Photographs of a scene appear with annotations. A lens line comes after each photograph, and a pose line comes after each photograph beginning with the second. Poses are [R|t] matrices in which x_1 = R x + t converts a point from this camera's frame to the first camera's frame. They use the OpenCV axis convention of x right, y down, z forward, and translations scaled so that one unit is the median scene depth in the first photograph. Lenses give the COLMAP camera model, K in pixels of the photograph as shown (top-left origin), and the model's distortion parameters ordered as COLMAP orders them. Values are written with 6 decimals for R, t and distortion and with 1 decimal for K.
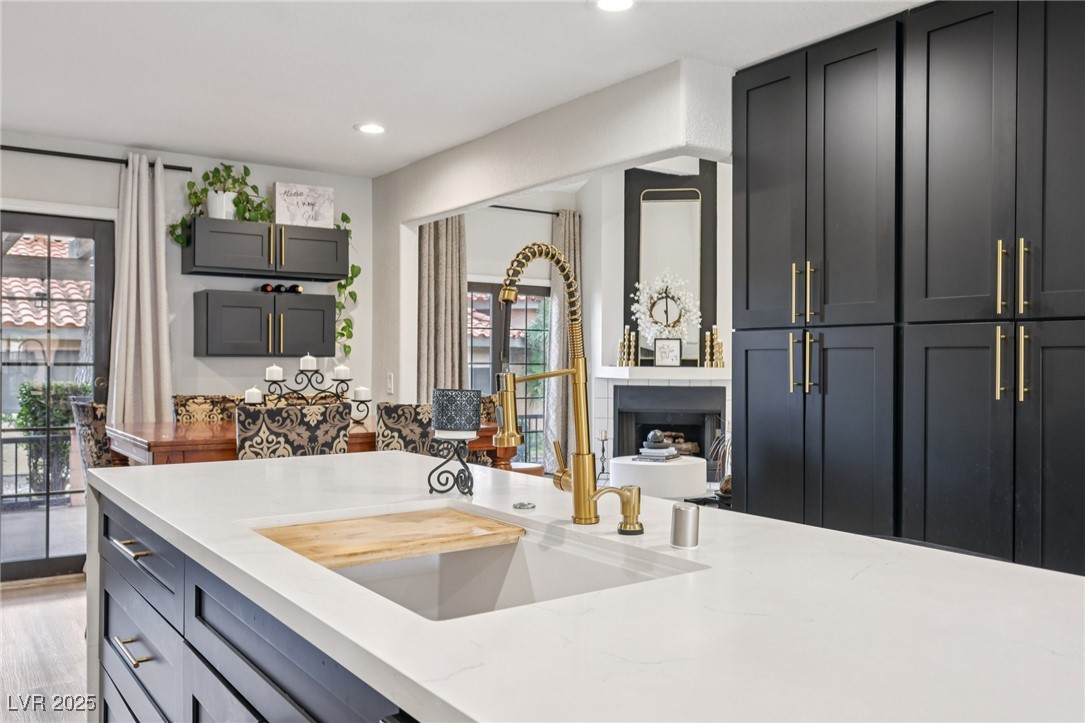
lens RADIAL K [[905.1, 0, 541.4], [0, 905.1, 365.0], [0, 0, 1]] dist [0.004706, -0.004602]
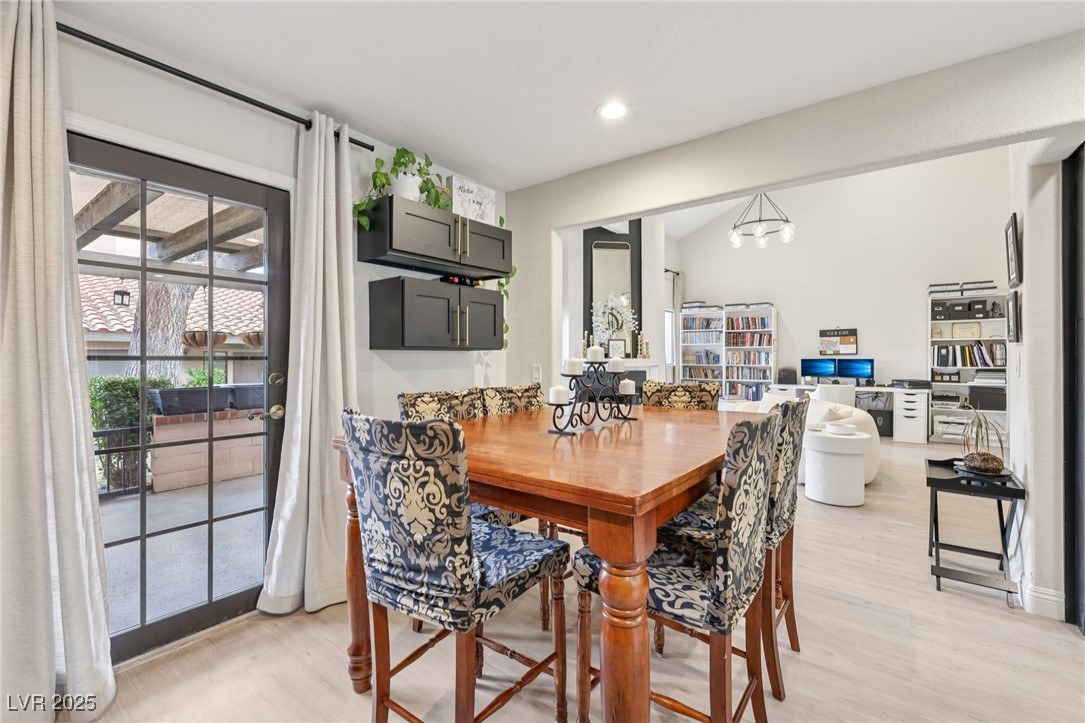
lens RADIAL K [[475.2, 0, 545.2], [0, 475.2, 356.6], [0, 0, 1]] dist [-0.000947, 0.000185]
pose [[0.952908, -0.006640, 0.303186, -0.359219], [0.007993, 0.999963, -0.003221, 0.001264], [-0.303154, 0.005493, 0.952926, 0.471791]]
